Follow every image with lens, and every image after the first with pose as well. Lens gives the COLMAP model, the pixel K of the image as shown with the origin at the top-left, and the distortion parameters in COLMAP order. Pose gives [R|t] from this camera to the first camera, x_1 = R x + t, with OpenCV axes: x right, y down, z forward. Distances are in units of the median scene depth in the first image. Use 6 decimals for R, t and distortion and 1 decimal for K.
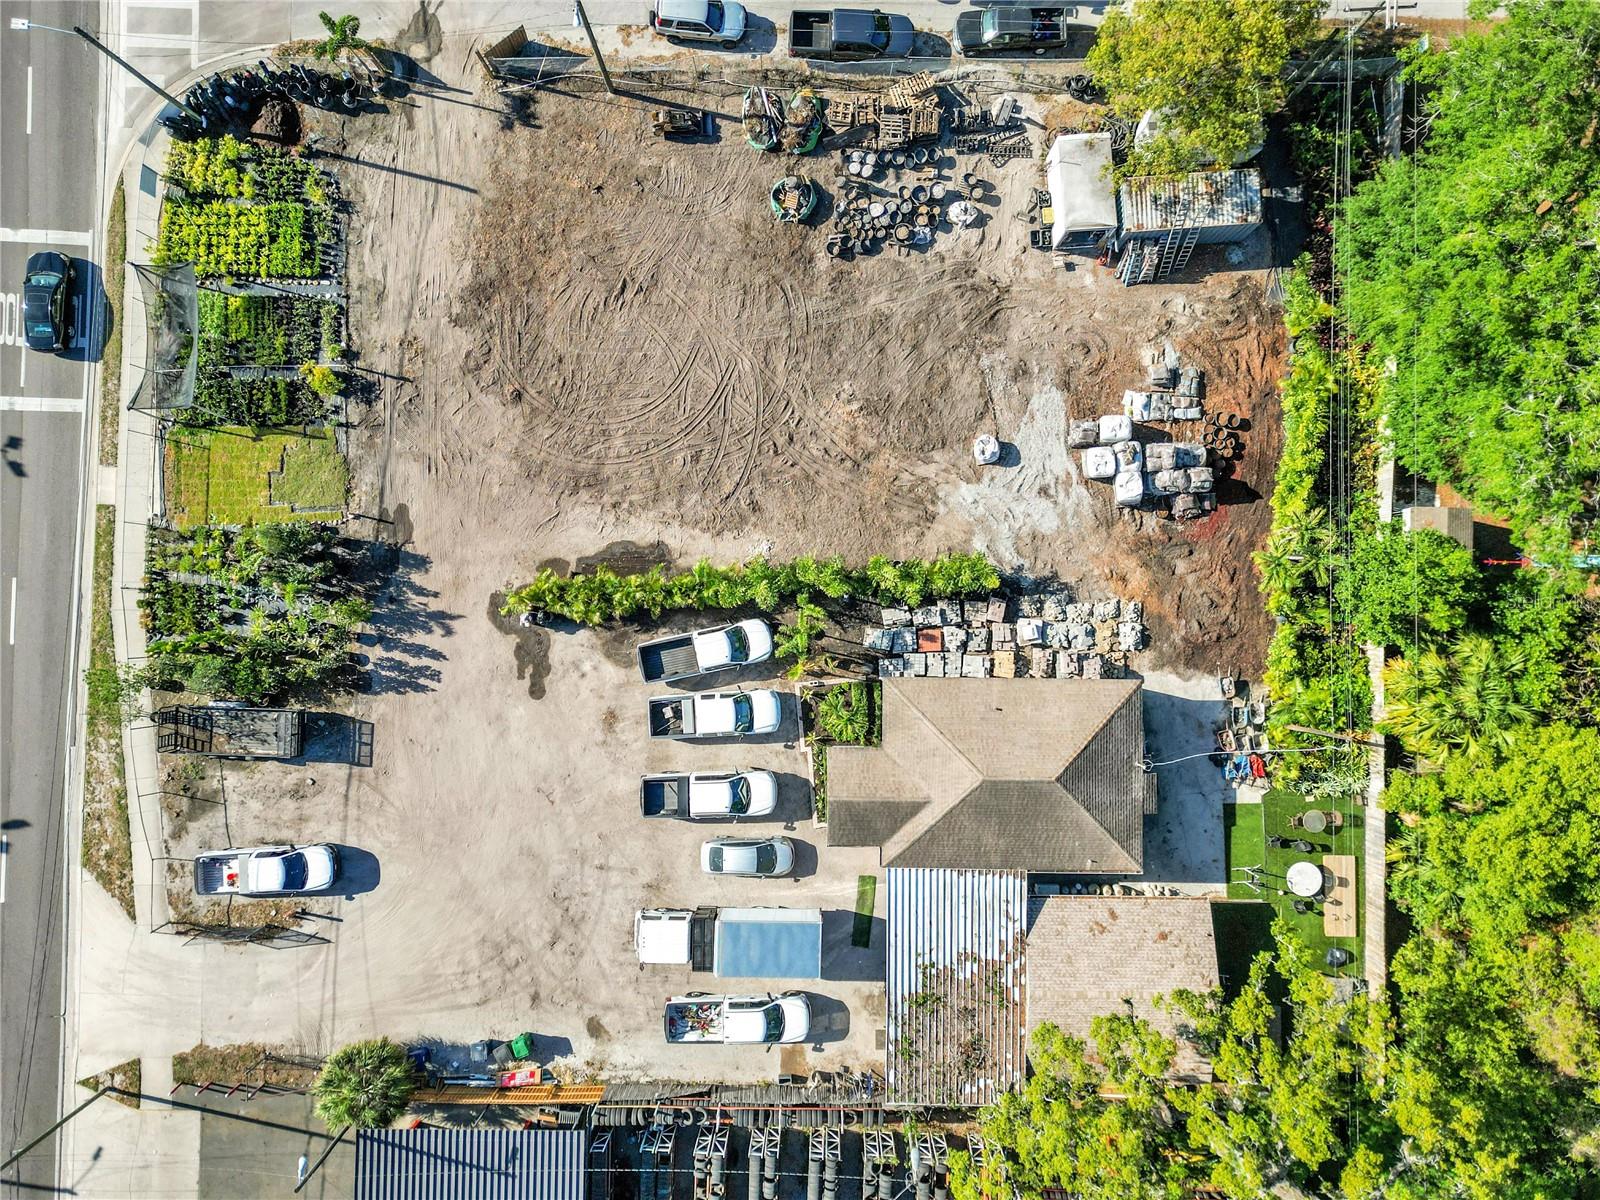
lens RADIAL K [[1118.1, 0, 803.4], [0, 1118.1, 594.7], [0, 0, 1]] dist [0.085815, -0.093180]
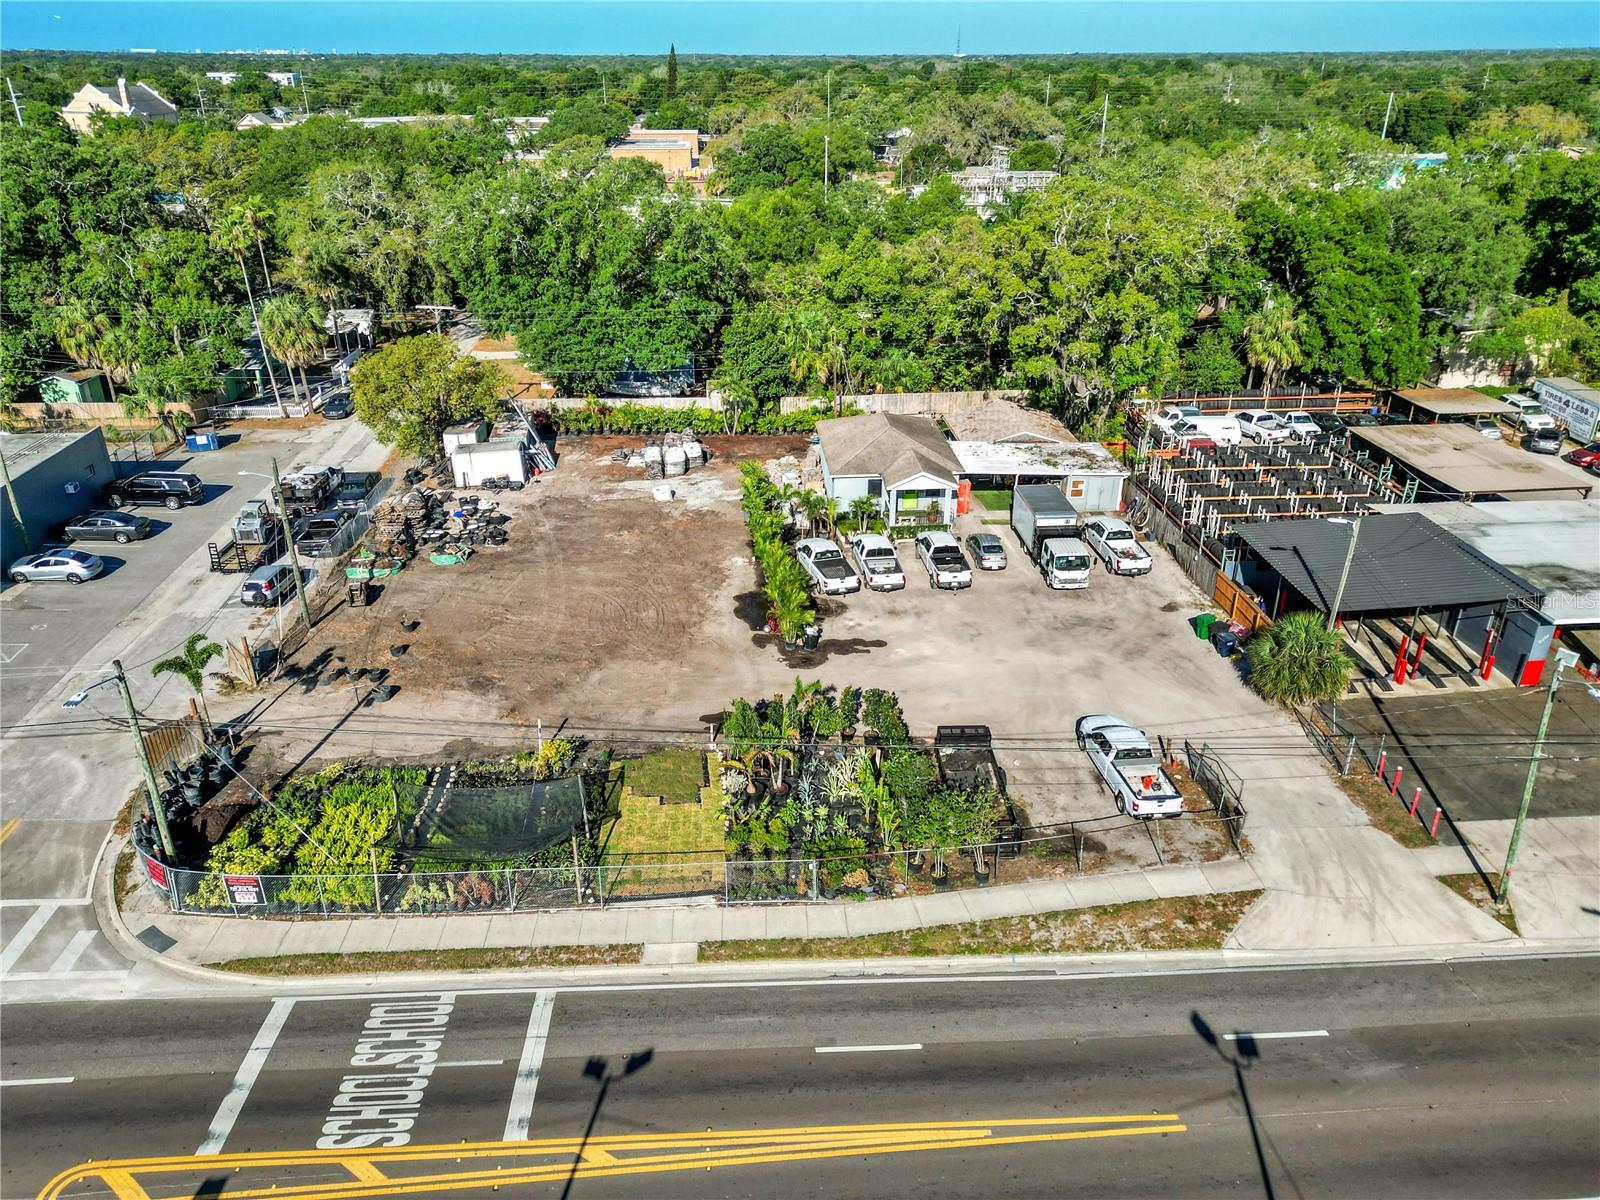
lens RADIAL K [[1118.1, 0, 803.4], [0, 1118.1, 594.7], [0, 0, 1]] dist [0.085815, -0.093180]
pose [[-0.077728, -0.419985, 0.904197, -1.160081], [0.996890, -0.020924, 0.075977, -0.063694], [-0.012990, 0.907290, 0.420305, 0.523552]]
